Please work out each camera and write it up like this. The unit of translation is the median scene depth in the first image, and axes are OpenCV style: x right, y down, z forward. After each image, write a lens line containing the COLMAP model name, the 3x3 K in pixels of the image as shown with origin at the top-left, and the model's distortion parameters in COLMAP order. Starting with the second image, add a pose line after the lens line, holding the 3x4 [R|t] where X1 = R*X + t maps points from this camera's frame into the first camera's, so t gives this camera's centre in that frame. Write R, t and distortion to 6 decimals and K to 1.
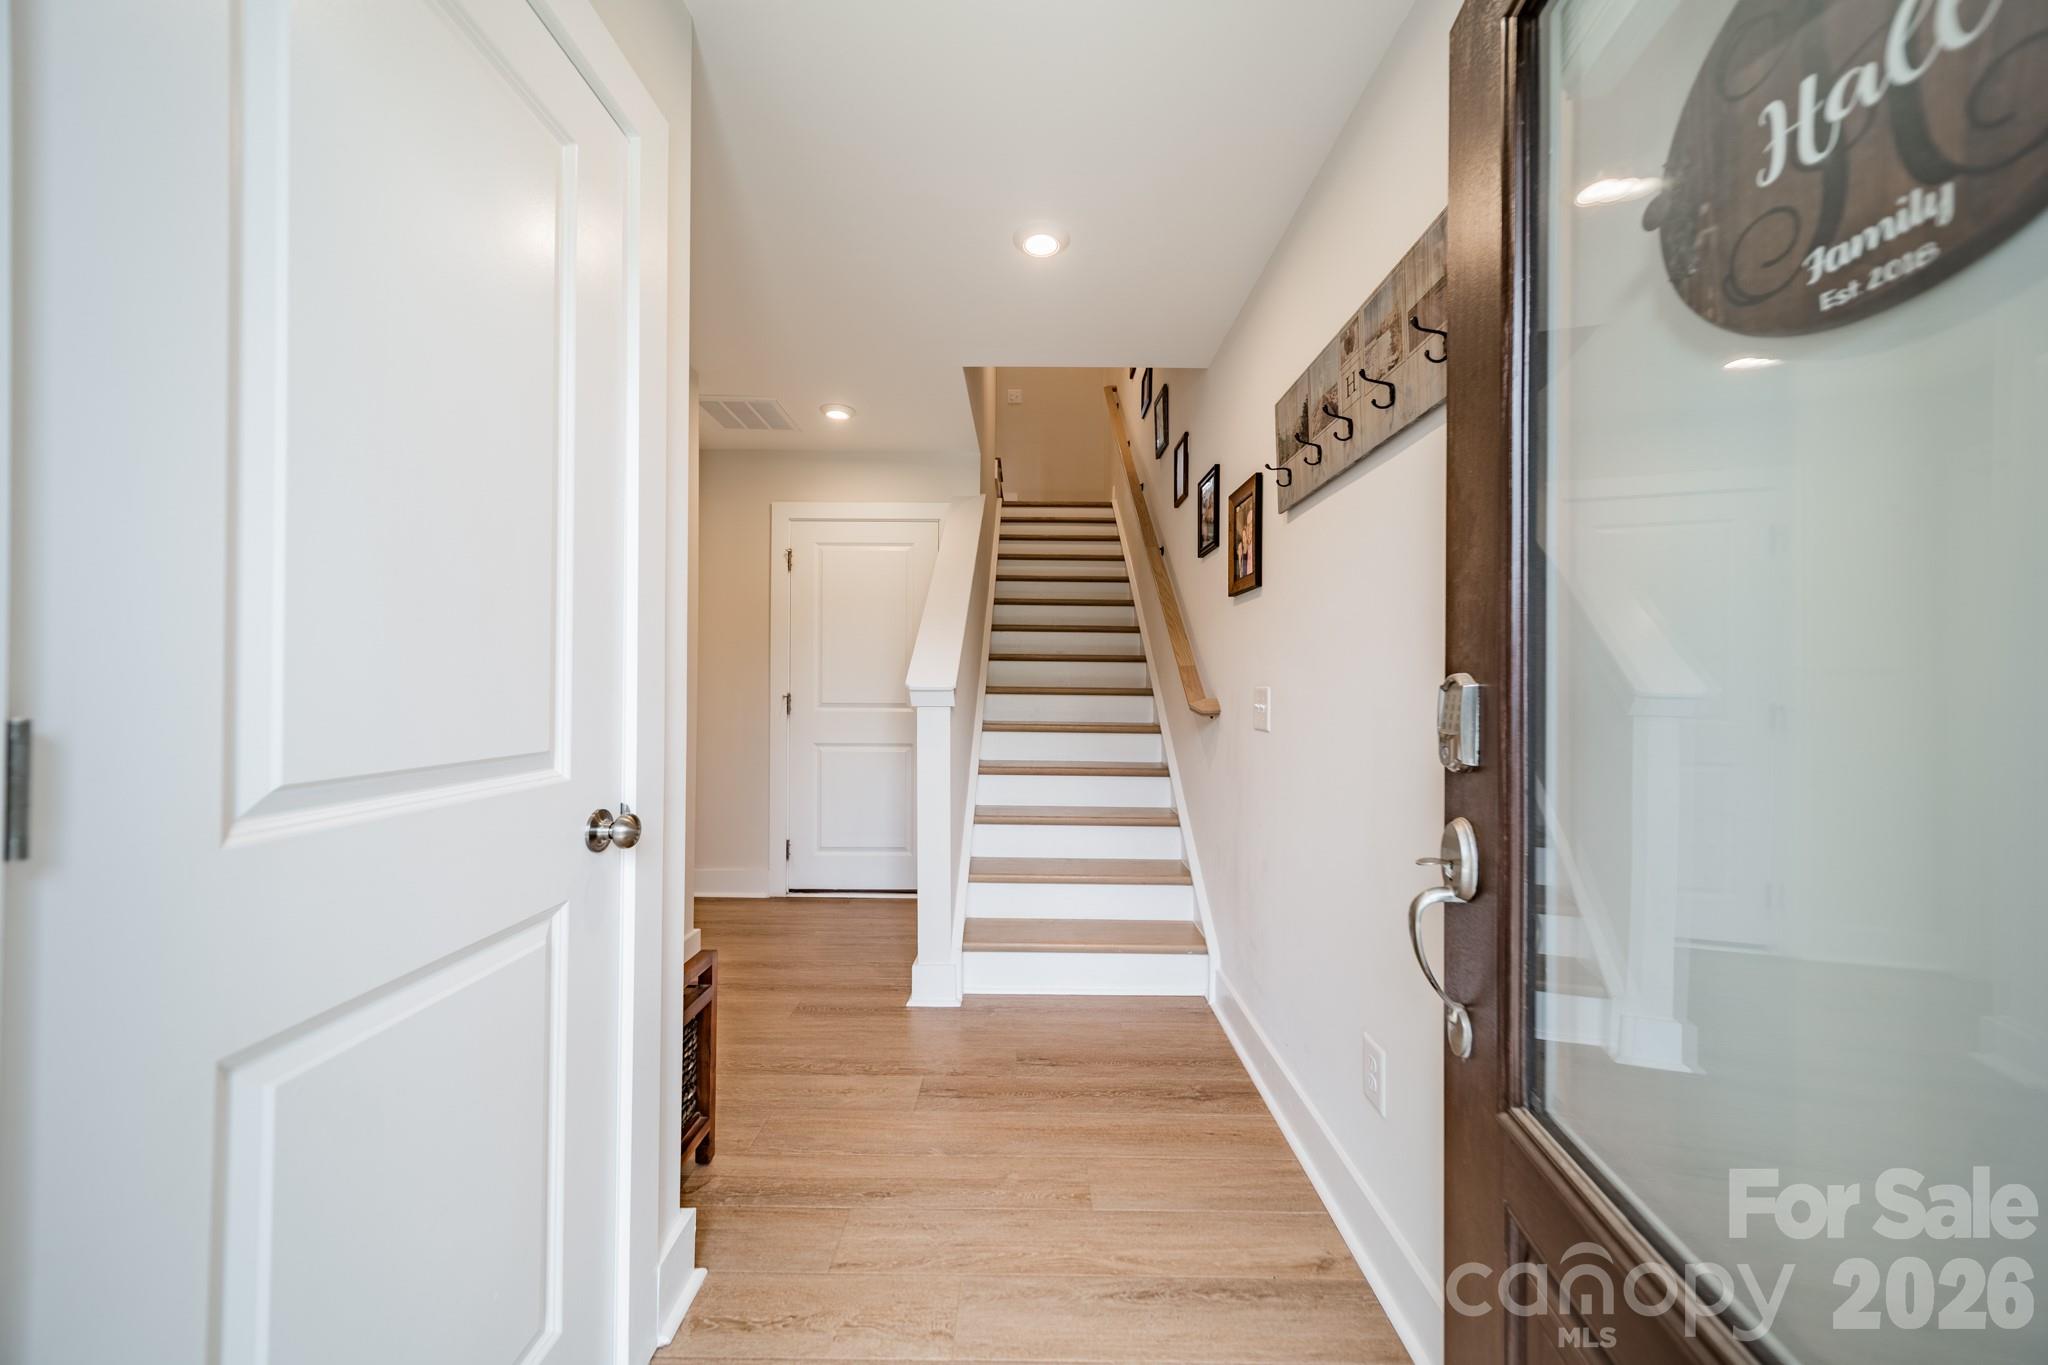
lens RADIAL K [[722.0, 0, 1026.4], [0, 722.0, 680.7], [0, 0, 1]] dist [0.000187, 0.000014]
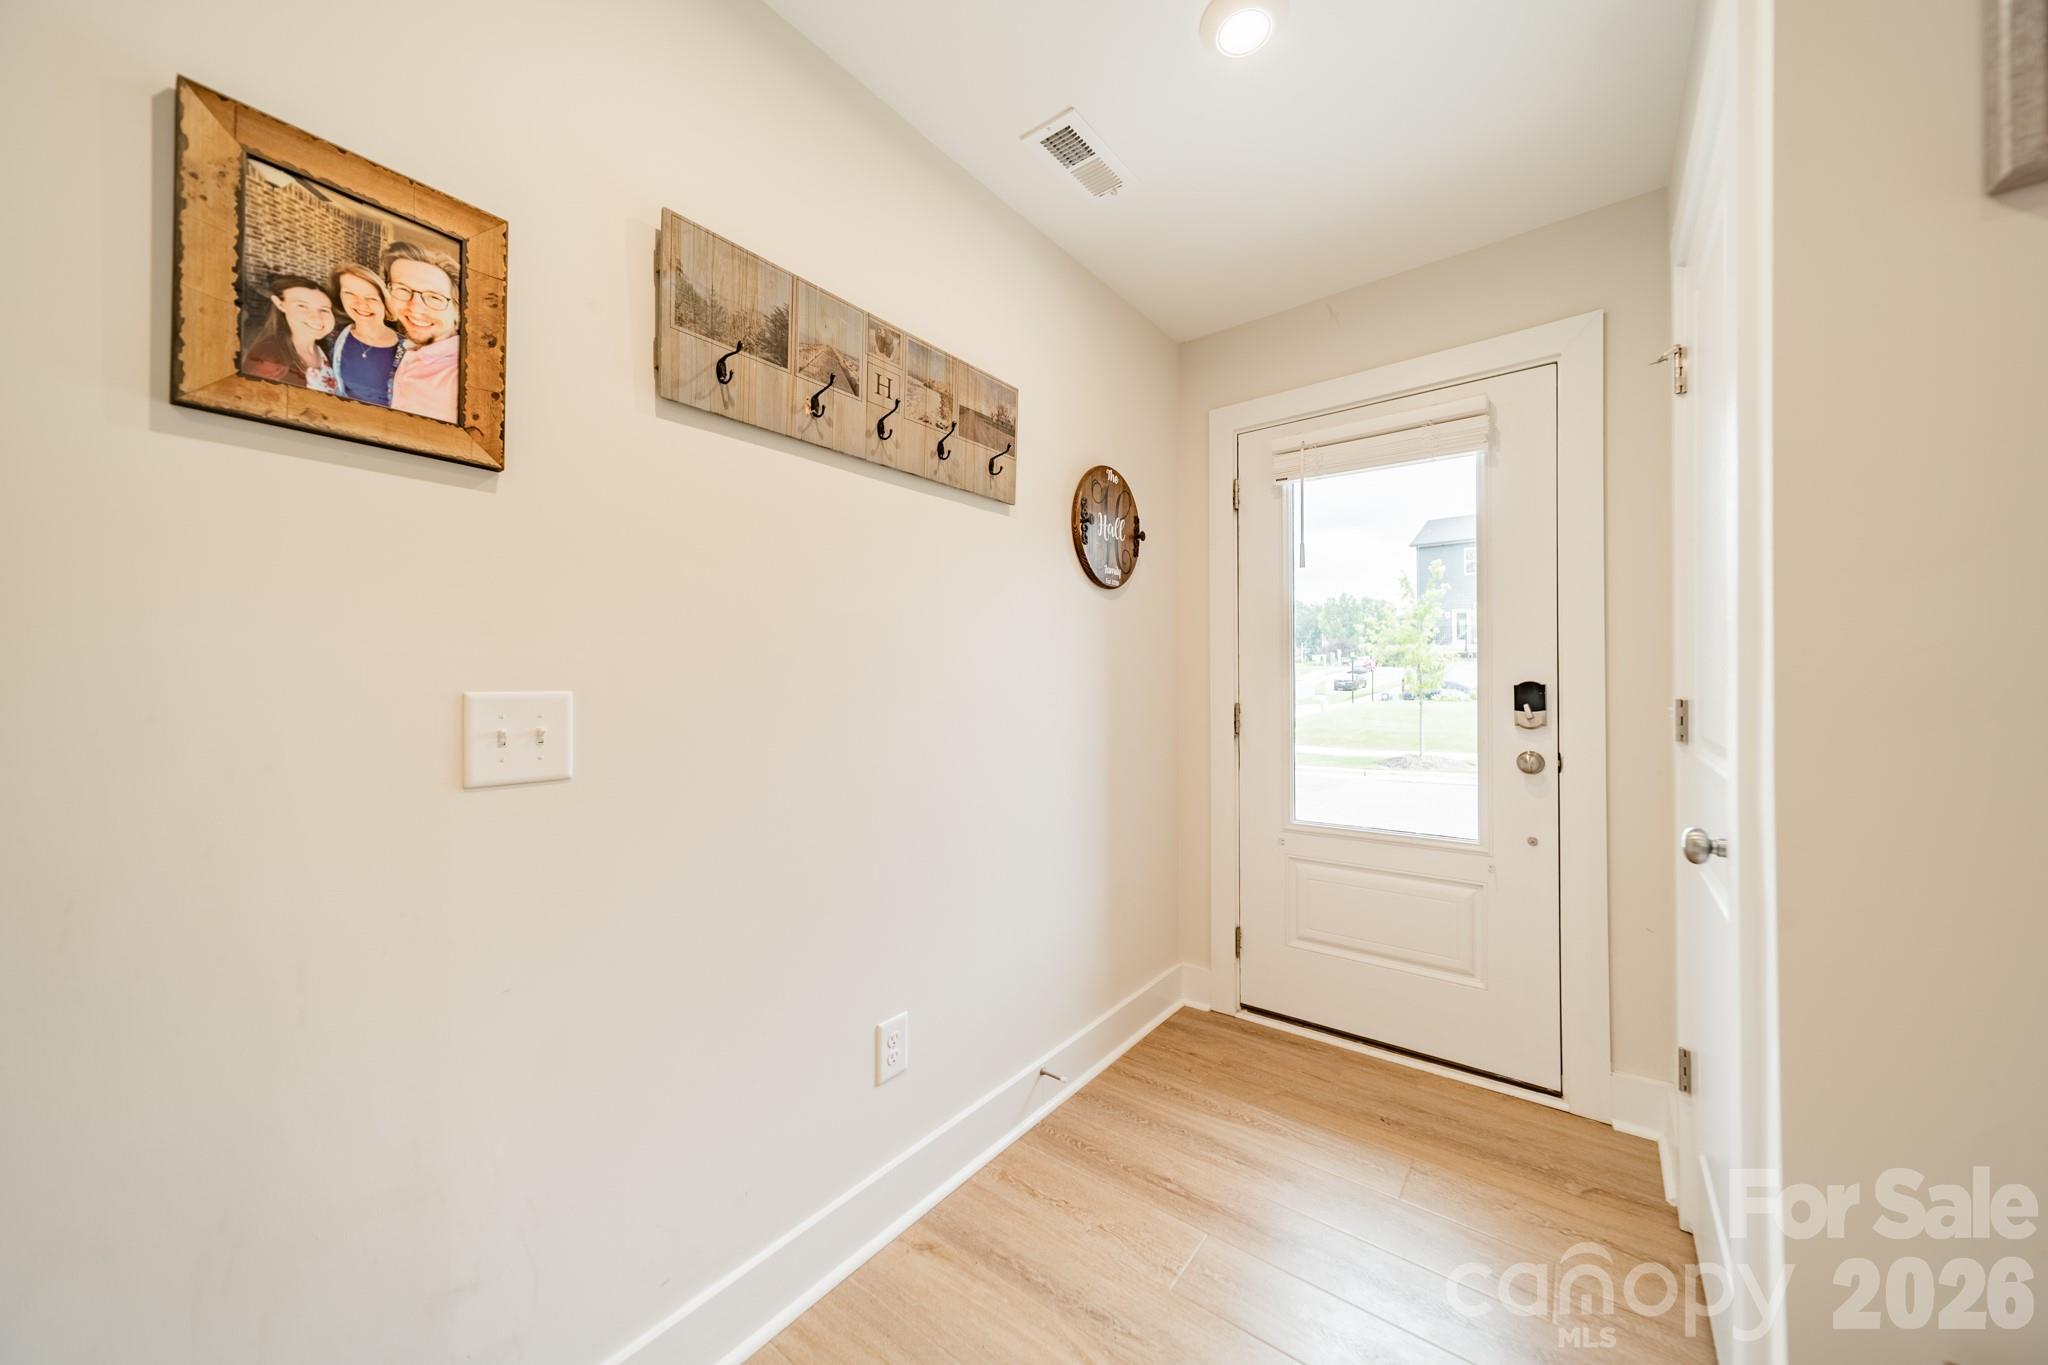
lens RADIAL K [[722.0, 0, 1026.3], [0, 722.0, 682.4], [0, 0, 1]] dist [0.000187, 0.000014]
pose [[-0.794107, -0.002380, 0.607773, -0.351114], [-0.006382, 0.999970, -0.004423, 0.002669], [-0.607744, -0.007392, -0.794099, 1.854810]]
